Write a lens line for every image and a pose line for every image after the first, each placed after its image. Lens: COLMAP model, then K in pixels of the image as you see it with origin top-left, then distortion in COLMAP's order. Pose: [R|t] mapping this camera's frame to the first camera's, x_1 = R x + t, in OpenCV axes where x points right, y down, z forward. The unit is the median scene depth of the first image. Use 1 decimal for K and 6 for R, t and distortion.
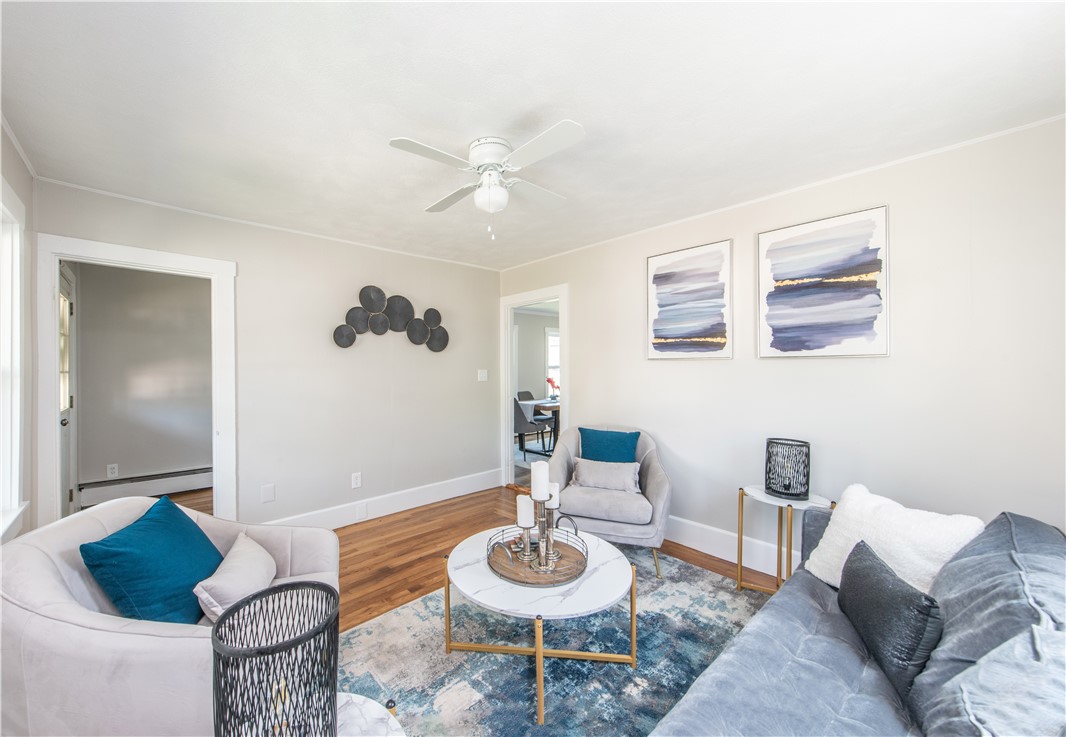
lens RADIAL K [[454.0, 0, 533.0], [0, 454.0, 368.5], [0, 0, 1]] dist [0.000235, 0.000029]
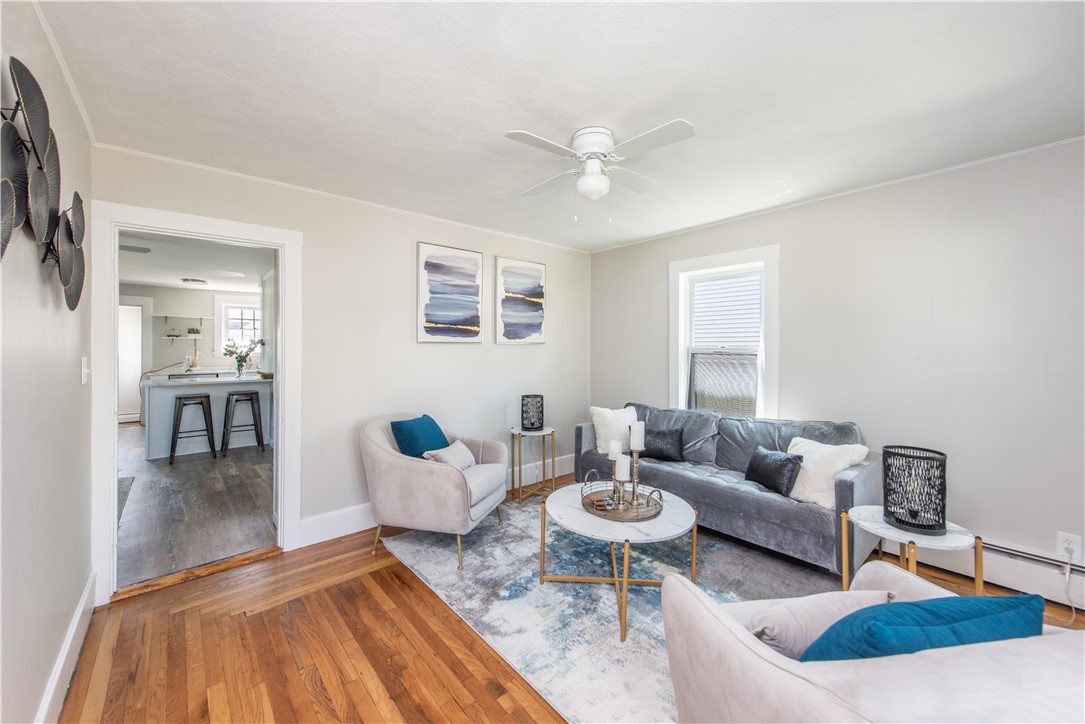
lens RADIAL K [[413.4, 0, 540.6], [0, 413.4, 348.8], [0, 0, 1]] dist [-0.000466, -0.000104]
pose [[-0.014077, 0.002748, 0.999897, -0.791204], [0.005944, 0.999979, -0.002665, -0.001781], [-0.999883, 0.005906, -0.014093, 0.871444]]
